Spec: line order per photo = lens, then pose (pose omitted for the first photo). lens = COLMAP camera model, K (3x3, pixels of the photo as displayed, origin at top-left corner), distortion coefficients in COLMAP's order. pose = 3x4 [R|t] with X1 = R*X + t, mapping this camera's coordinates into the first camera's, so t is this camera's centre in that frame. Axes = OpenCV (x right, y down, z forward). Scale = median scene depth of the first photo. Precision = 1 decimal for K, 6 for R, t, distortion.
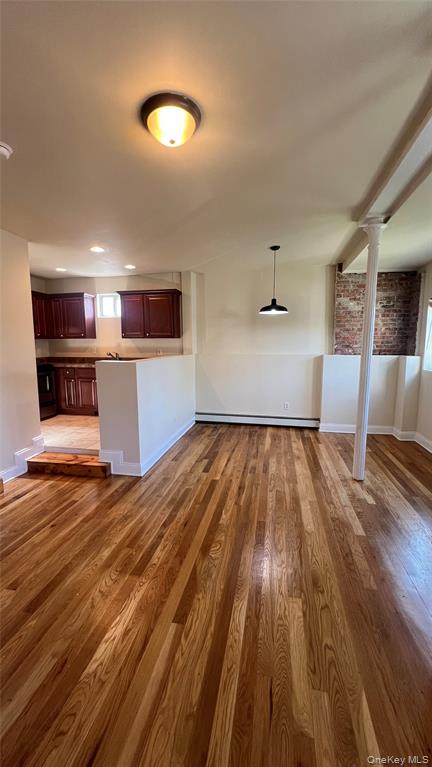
lens RADIAL K [[310.3, 0, 216.0], [0, 310.3, 383.5], [0, 0, 1]] dist [0.000134, -0.000071]
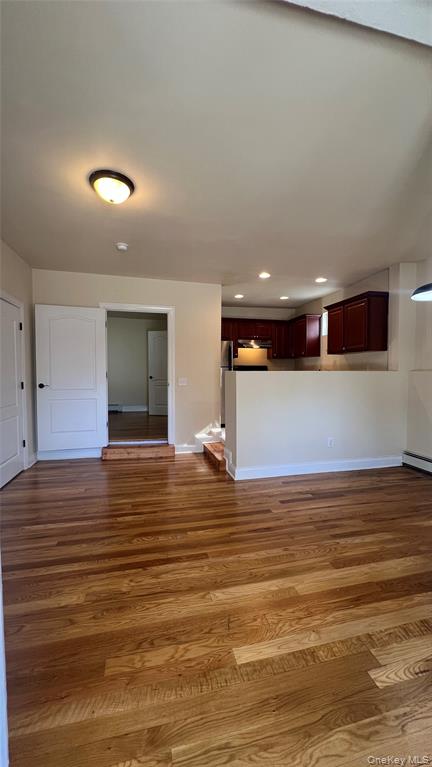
lens RADIAL K [[310.3, 0, 216.0], [0, 310.3, 383.5], [0, 0, 1]] dist [0.000134, -0.000071]
pose [[0.410156, 0.033781, -0.911389, 0.581294], [-0.117618, 0.992928, -0.016128, -0.000226], [0.904399, 0.113810, 0.411229, 0.408955]]
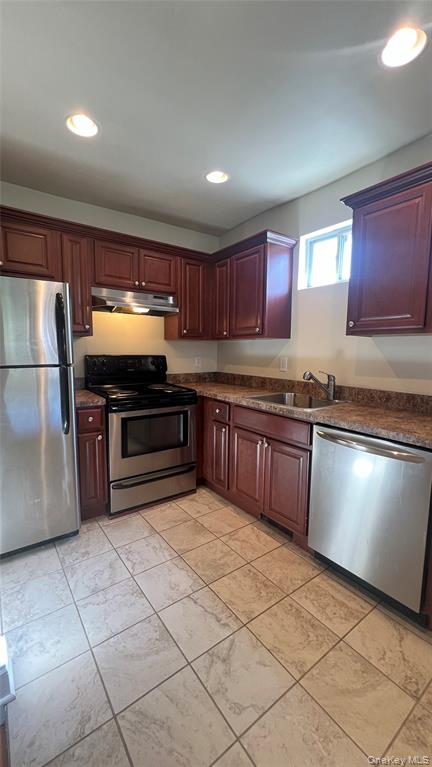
lens RADIAL K [[307.8, 0, 216.0], [0, 307.8, 383.5], [0, 0, 1]] dist [0.000622, 0.000050]
pose [[0.741477, 0.085695, -0.665483, -0.235592], [-0.097880, 0.995015, 0.019071, -0.111822], [0.663800, 0.050997, 0.746169, 0.864459]]
